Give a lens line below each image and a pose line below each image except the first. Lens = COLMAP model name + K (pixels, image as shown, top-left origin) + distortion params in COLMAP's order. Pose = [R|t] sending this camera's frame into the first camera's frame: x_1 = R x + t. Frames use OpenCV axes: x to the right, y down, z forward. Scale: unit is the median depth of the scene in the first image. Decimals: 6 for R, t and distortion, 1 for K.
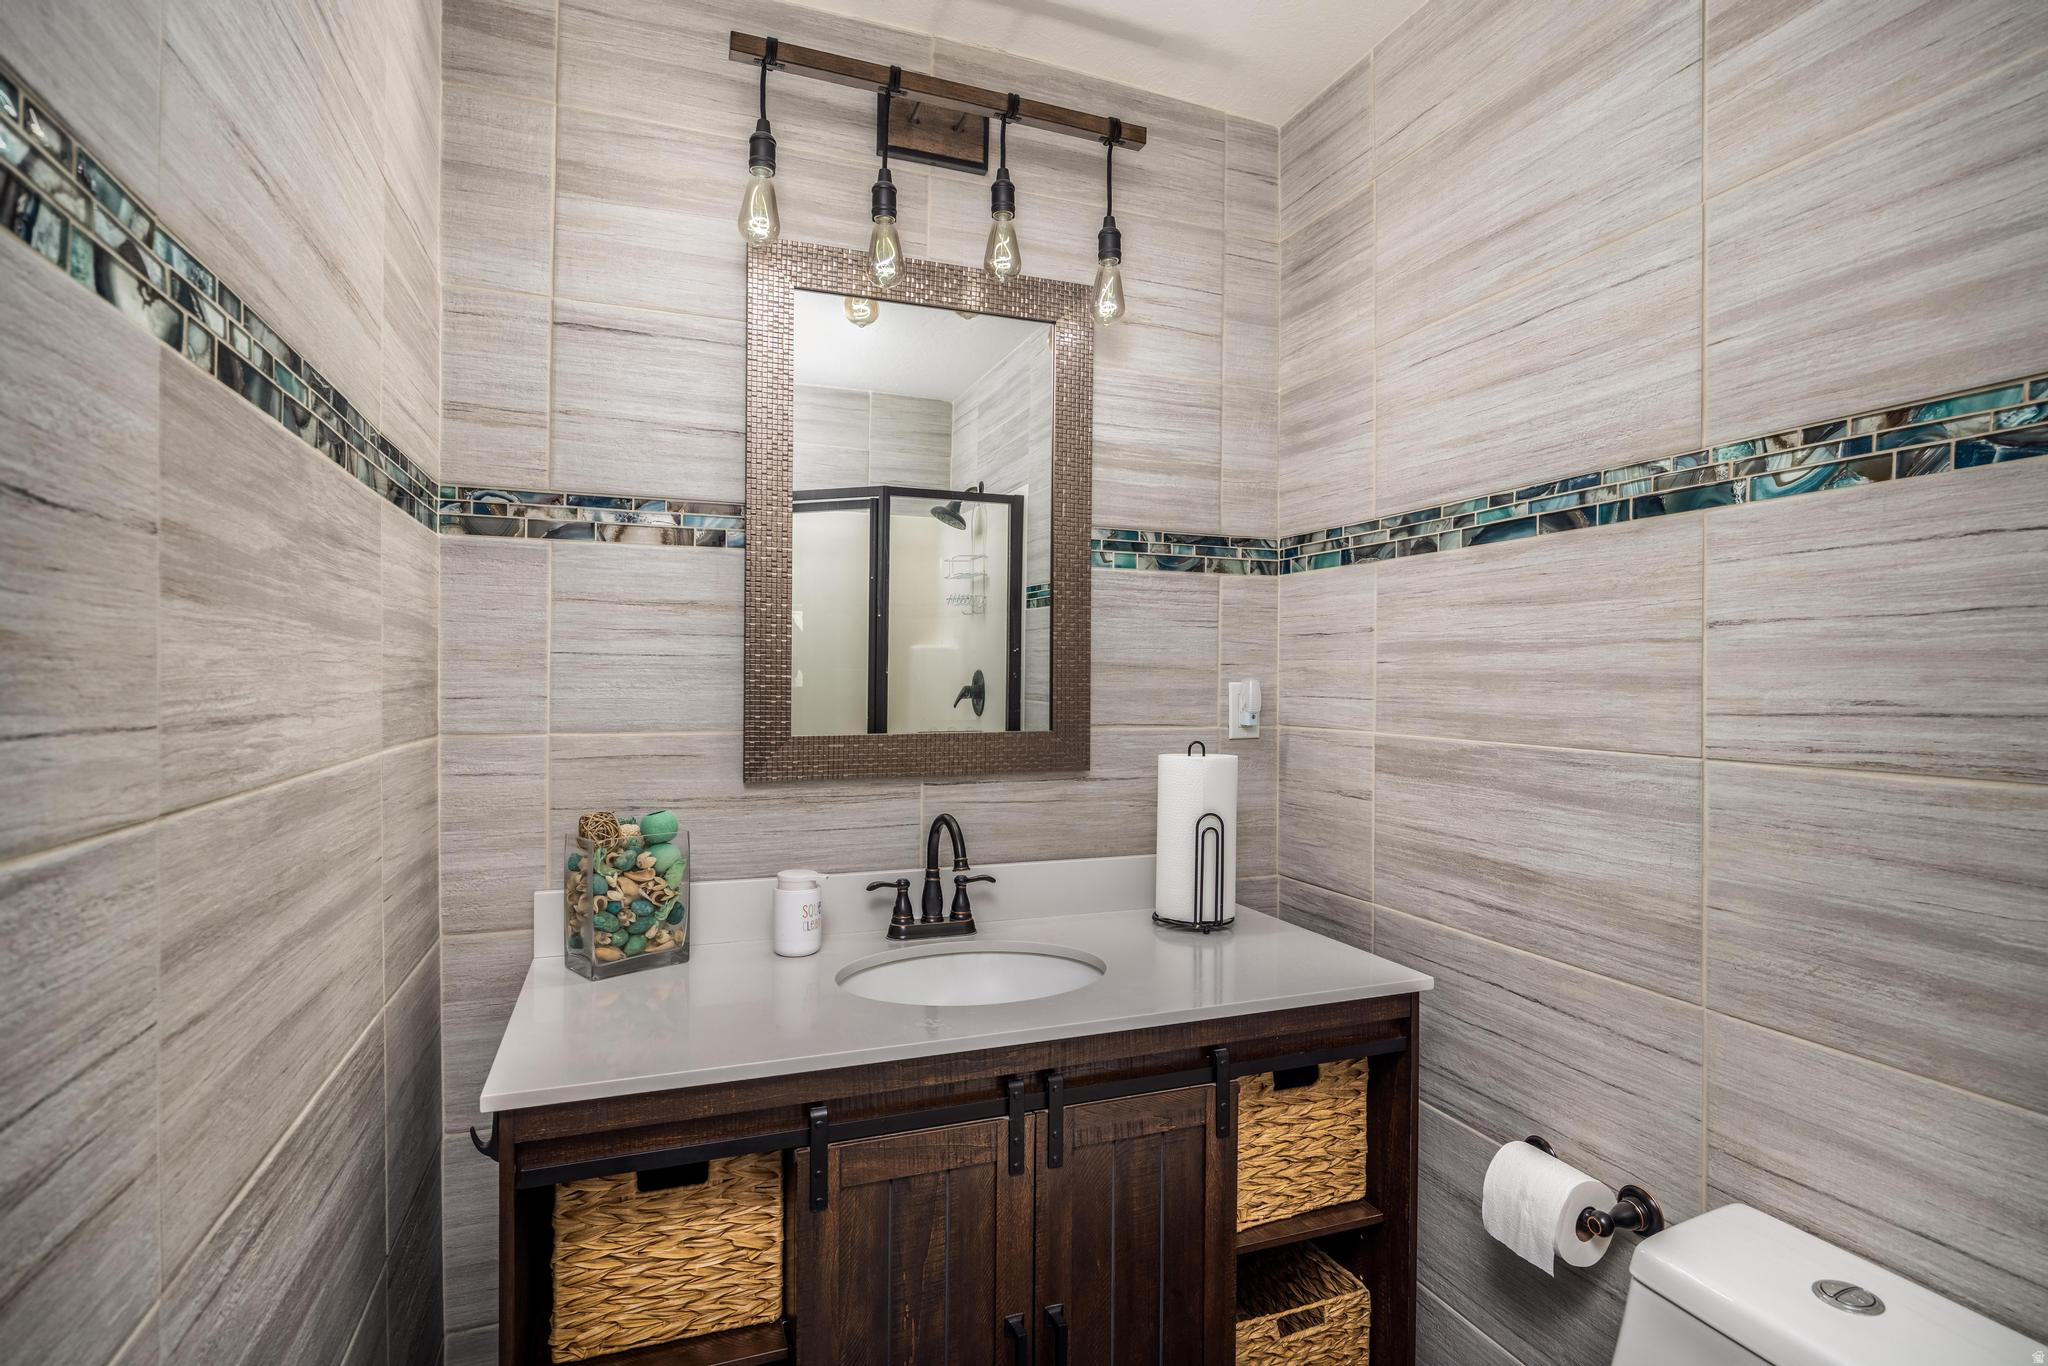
lens RADIAL K [[984.6, 0, 1023.0], [0, 984.6, 687.4], [0, 0, 1]] dist [-0.014456, 0.002455]
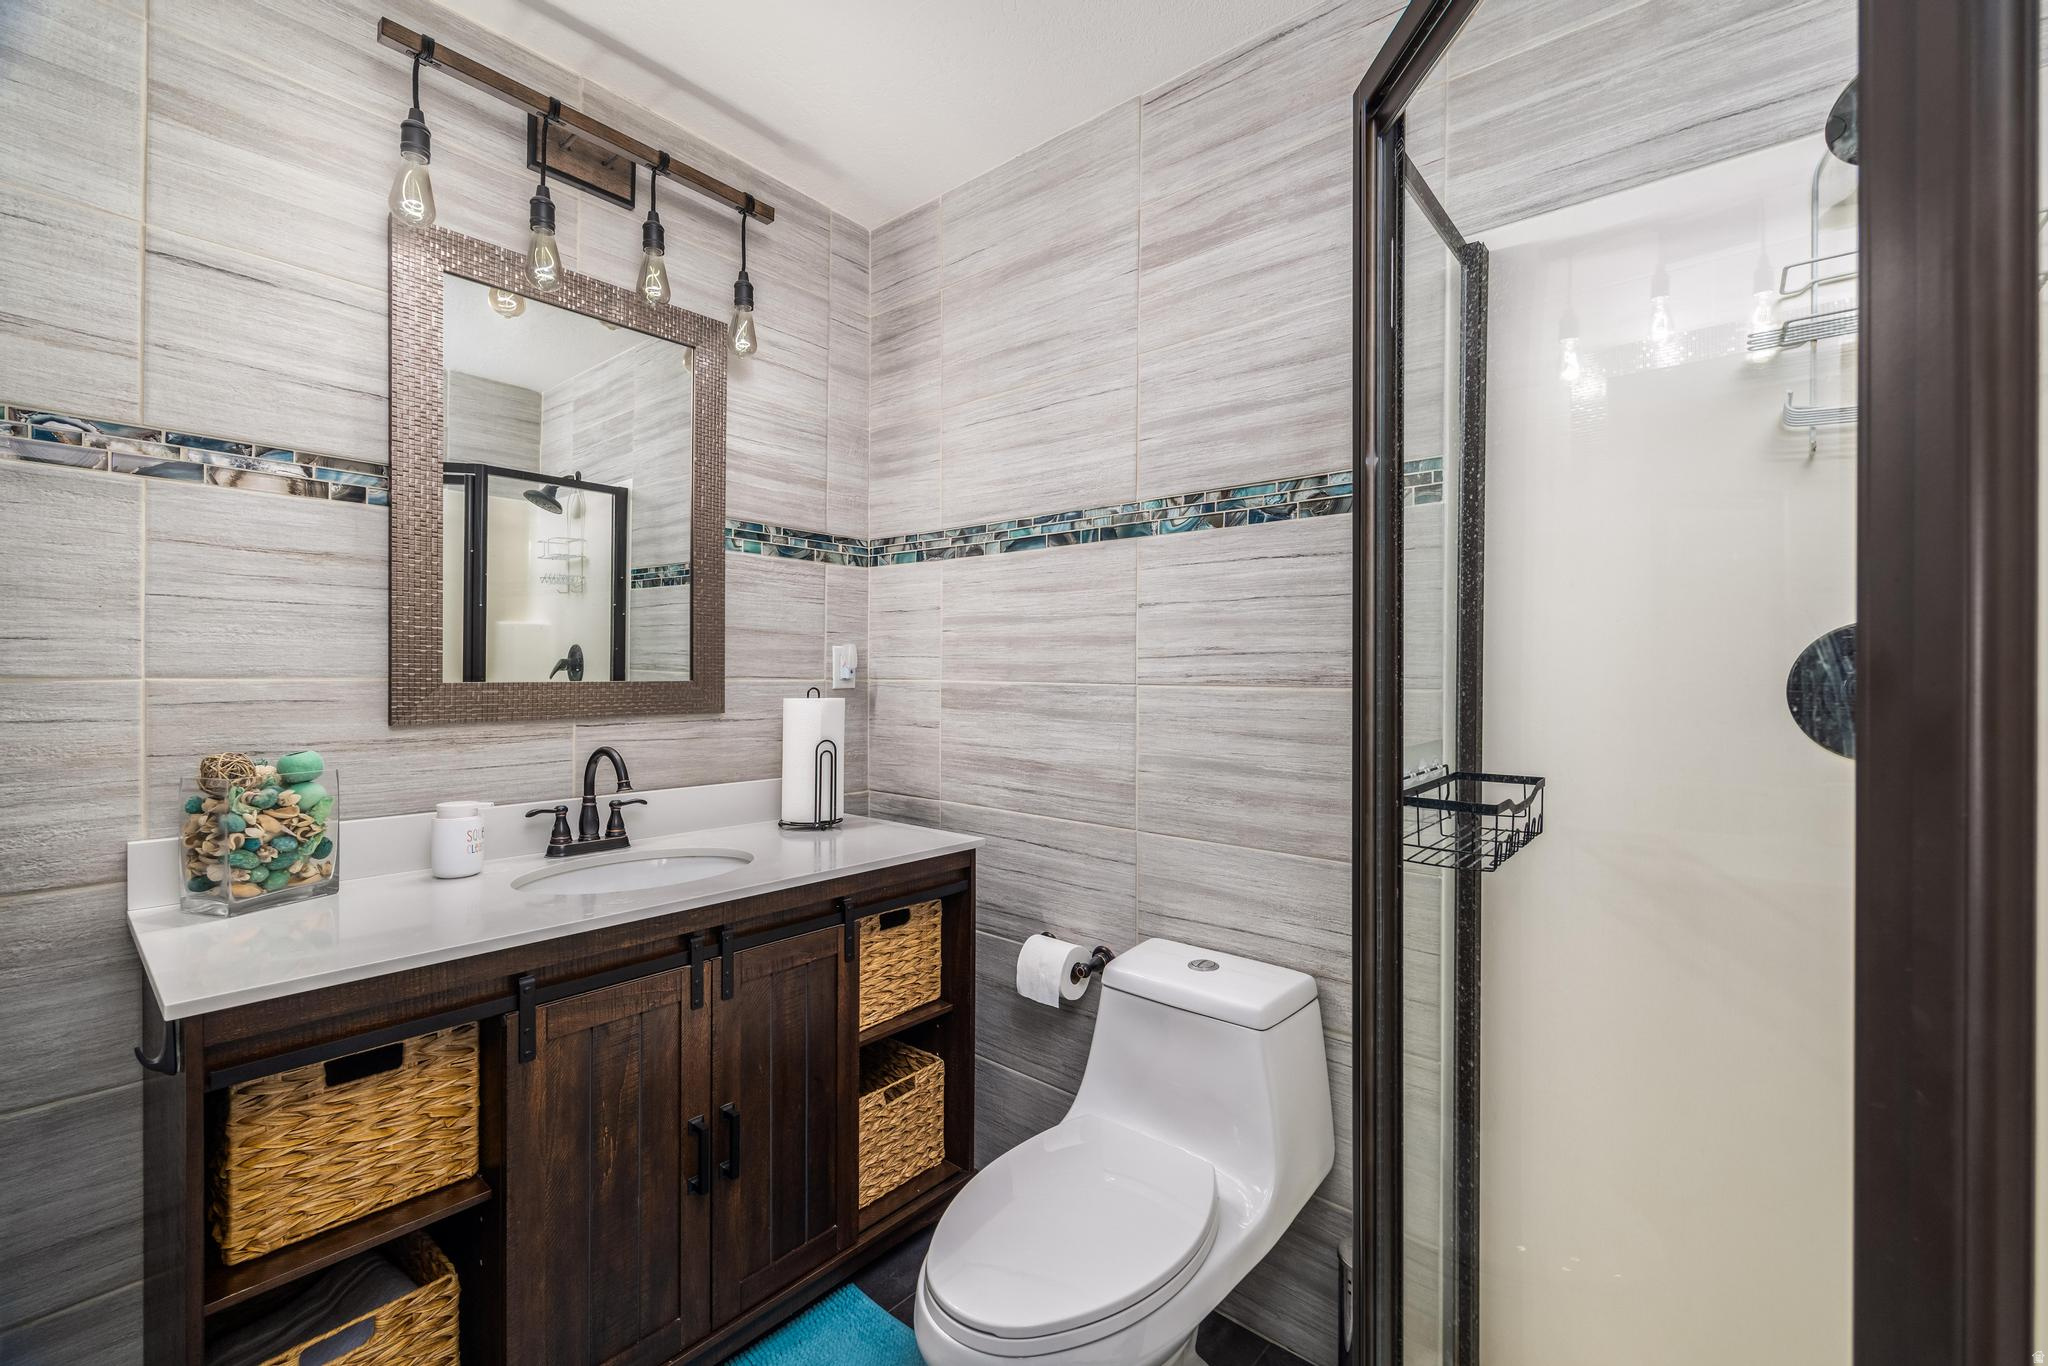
lens RADIAL K [[842.5, 0, 1032.9], [0, 842.5, 676.0], [0, 0, 1]] dist [-0.002975, -0.000240]
pose [[0.878884, 0.004511, 0.477015, -0.114142], [-0.003689, 0.999990, -0.002661, 0.045695], [-0.477022, 0.000580, 0.878891, -0.142596]]
